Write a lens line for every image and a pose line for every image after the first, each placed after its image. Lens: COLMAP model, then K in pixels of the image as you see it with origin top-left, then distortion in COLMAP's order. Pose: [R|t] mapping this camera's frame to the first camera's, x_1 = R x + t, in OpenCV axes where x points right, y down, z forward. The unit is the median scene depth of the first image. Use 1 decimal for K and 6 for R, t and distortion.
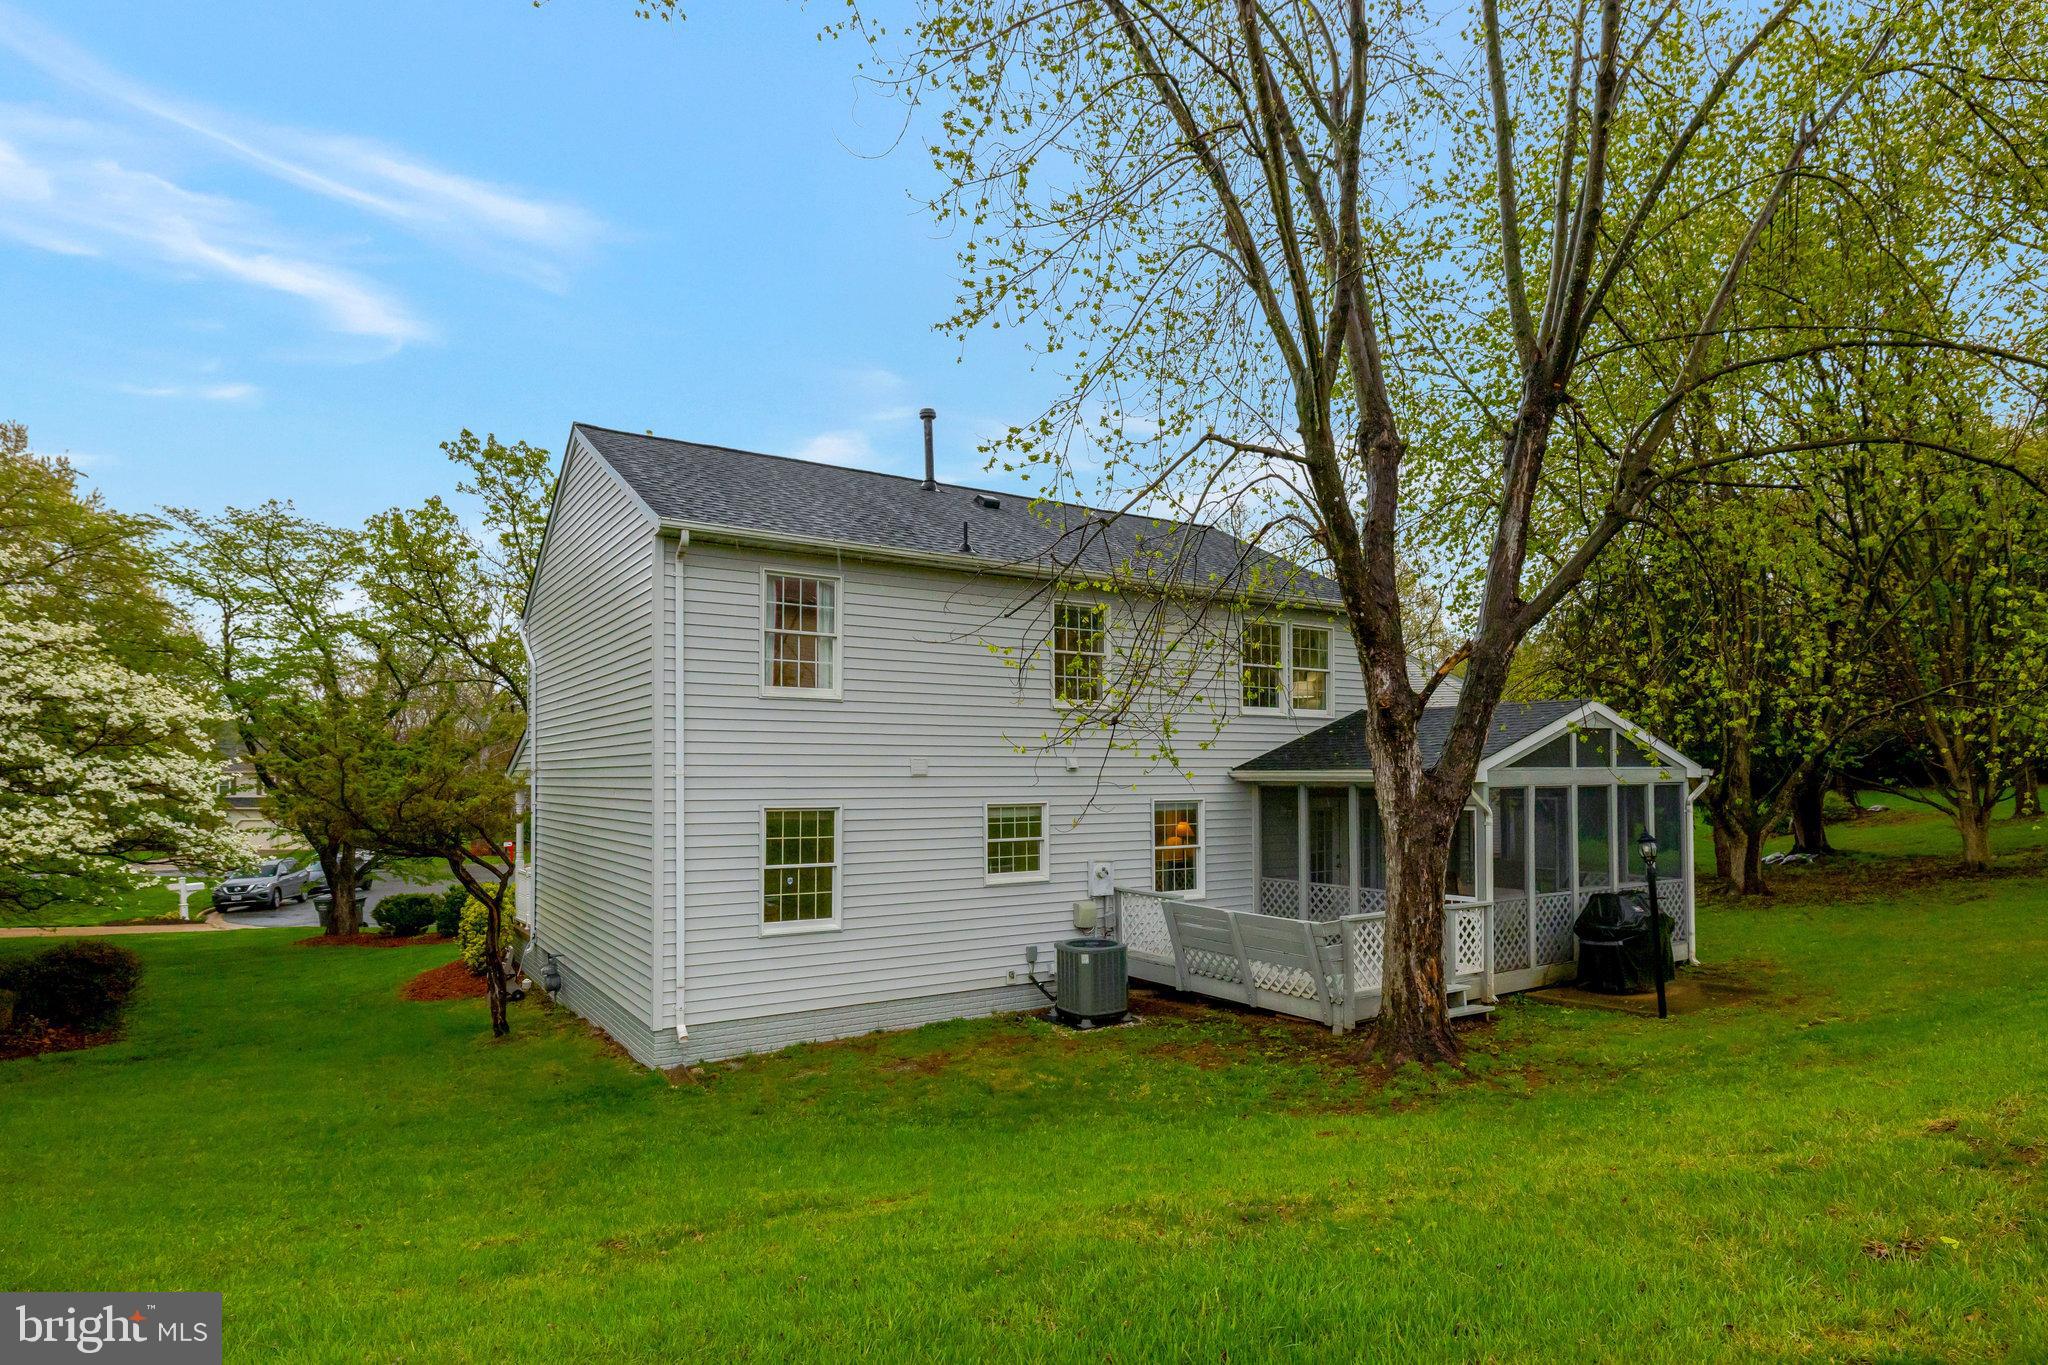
lens RADIAL K [[1110.7, 0, 1024.9], [0, 1110.7, 685.3], [0, 0, 1]] dist [0.000283, -0.000378]
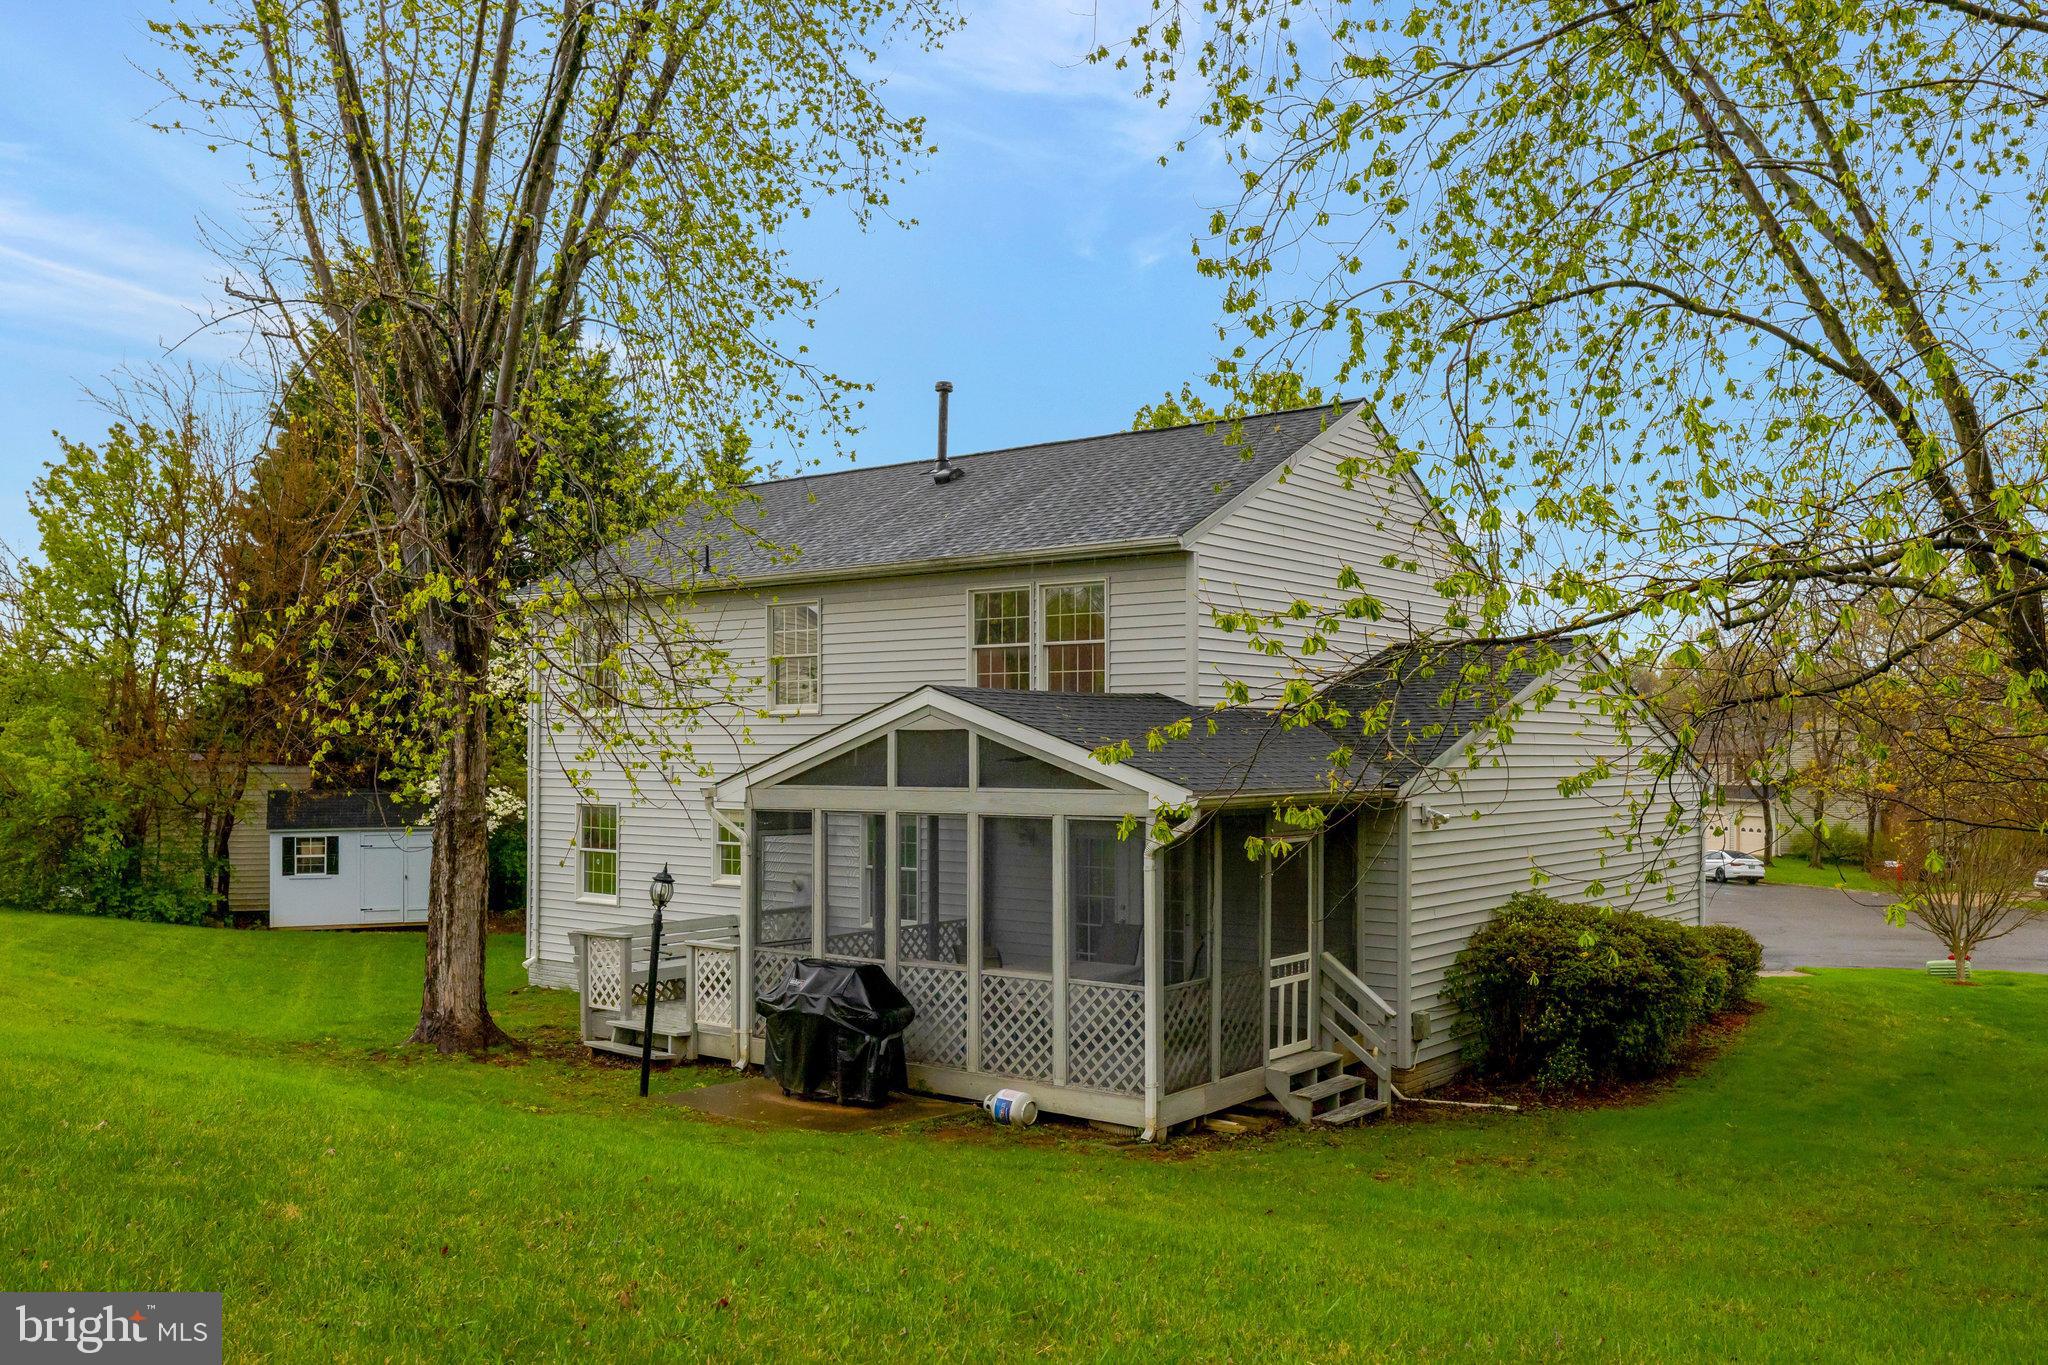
lens RADIAL K [[1707.3, 0, 1022.9], [0, 1707.3, 686.4], [0, 0, 1]] dist [-0.047725, -0.002355]
pose [[0.326219, -0.033124, -0.944714, 1.613017], [0.066842, 0.997693, -0.011900, 0.030646], [0.942928, -0.059264, 0.327680, 0.766844]]
